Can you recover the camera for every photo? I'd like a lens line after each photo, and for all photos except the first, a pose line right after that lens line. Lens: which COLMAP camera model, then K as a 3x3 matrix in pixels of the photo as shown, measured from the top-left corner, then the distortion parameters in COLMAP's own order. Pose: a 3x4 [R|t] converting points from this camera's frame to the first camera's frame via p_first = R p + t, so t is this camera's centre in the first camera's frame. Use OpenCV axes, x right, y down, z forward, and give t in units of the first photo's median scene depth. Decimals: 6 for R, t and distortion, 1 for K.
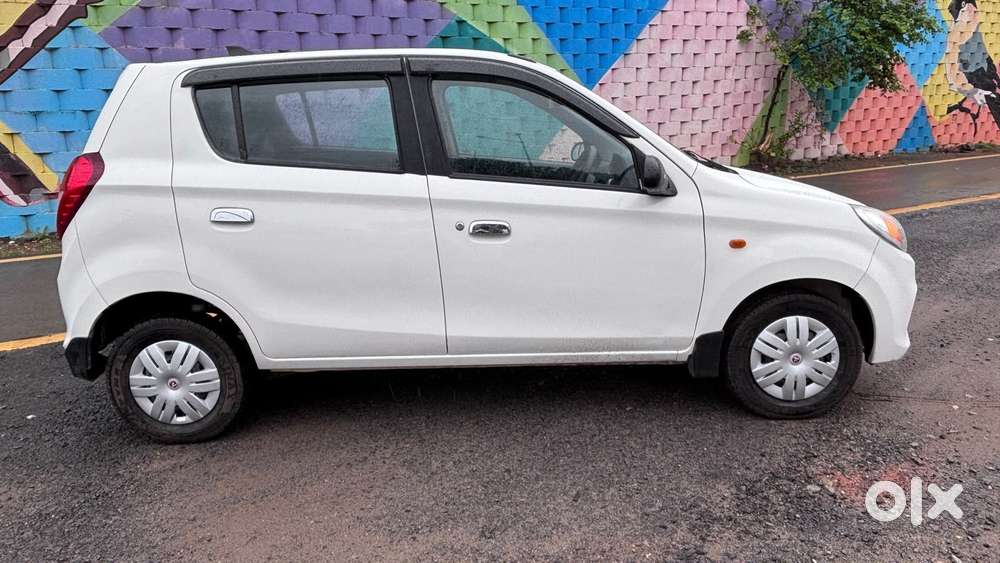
lens RADIAL K [[730.8, 0, 538.3], [0, 730.8, 321.2], [0, 0, 1]] dist [0.045177, -0.028116]
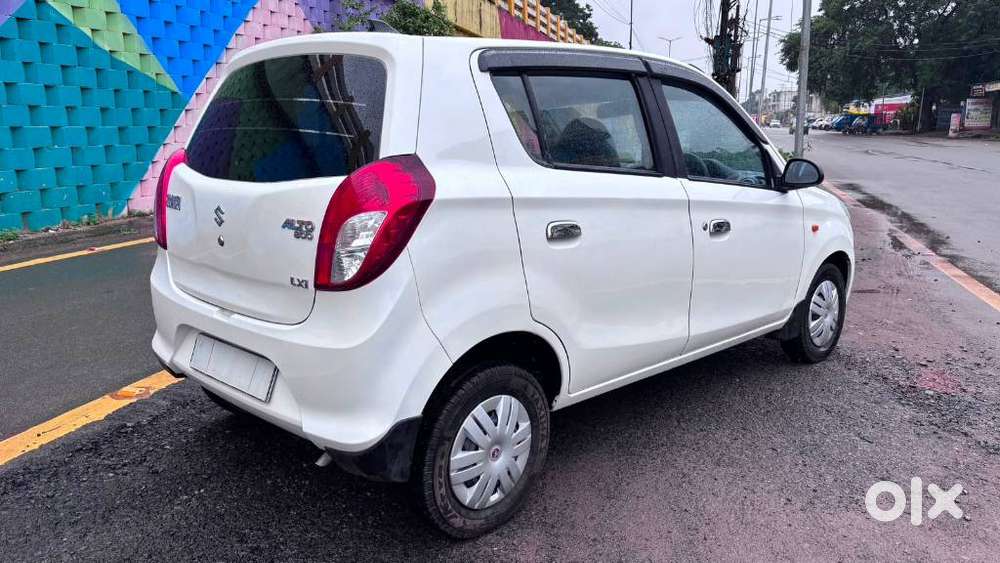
lens RADIAL K [[730.8, 0, 538.3], [0, 730.8, 321.2], [0, 0, 1]] dist [0.045177, -0.028116]
pose [[0.726911, -0.145284, 0.671188, -0.974543], [0.166535, 0.985485, 0.032955, -0.070170], [-0.666233, 0.087821, 0.740555, 0.397490]]
